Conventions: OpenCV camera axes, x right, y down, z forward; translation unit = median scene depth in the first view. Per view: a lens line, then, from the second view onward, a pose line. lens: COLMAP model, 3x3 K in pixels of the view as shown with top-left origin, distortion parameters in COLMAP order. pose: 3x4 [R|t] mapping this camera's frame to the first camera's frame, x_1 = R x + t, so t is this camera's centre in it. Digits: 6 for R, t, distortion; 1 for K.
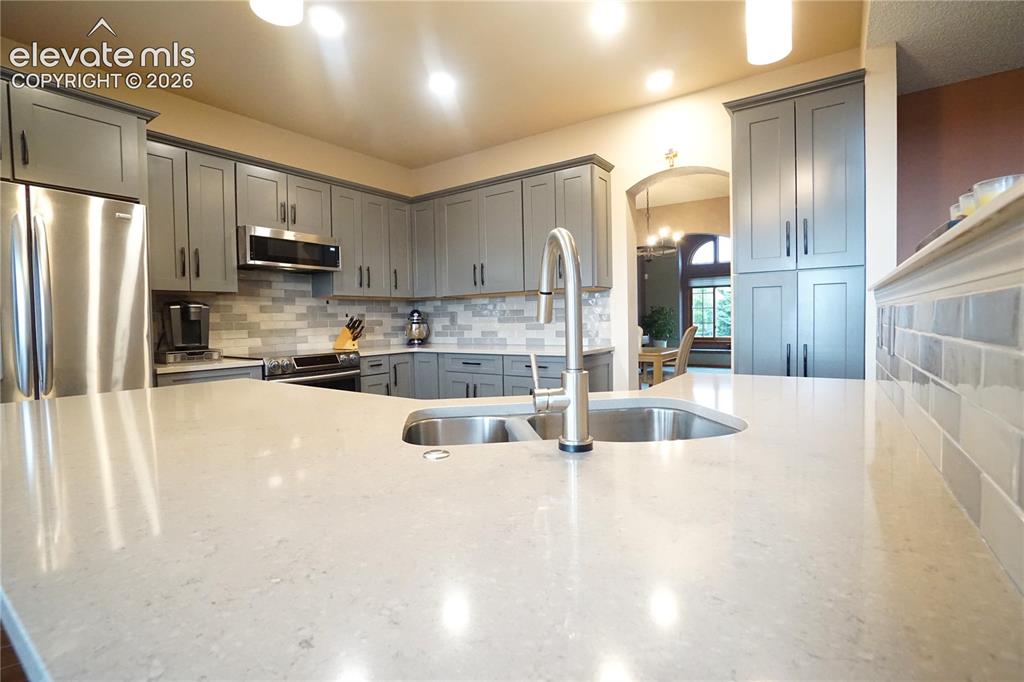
lens RADIAL K [[476.3, 0, 514.0], [0, 476.3, 339.5], [0, 0, 1]] dist [-0.063206, 0.022060]
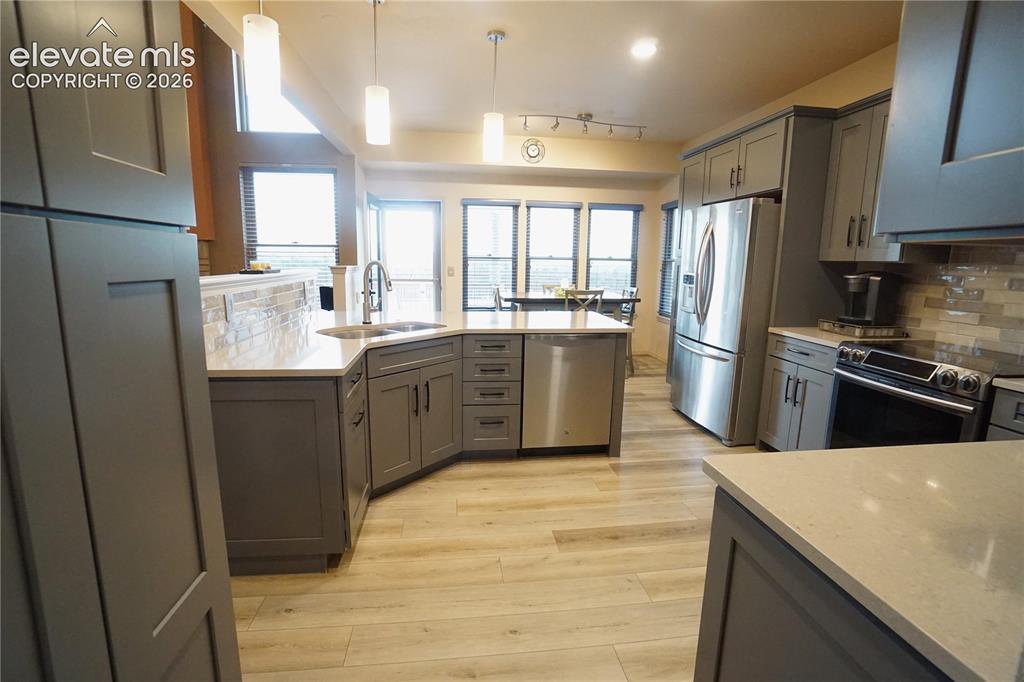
lens RADIAL K [[459.3, 0, 513.9], [0, 459.3, 337.3], [0, 0, 1]] dist [-0.064965, 0.024215]
pose [[-0.740605, 0.118525, -0.661404, 0.327250], [-0.029074, 0.977746, 0.207769, -0.088017], [0.671311, 0.173105, -0.720678, 0.884046]]
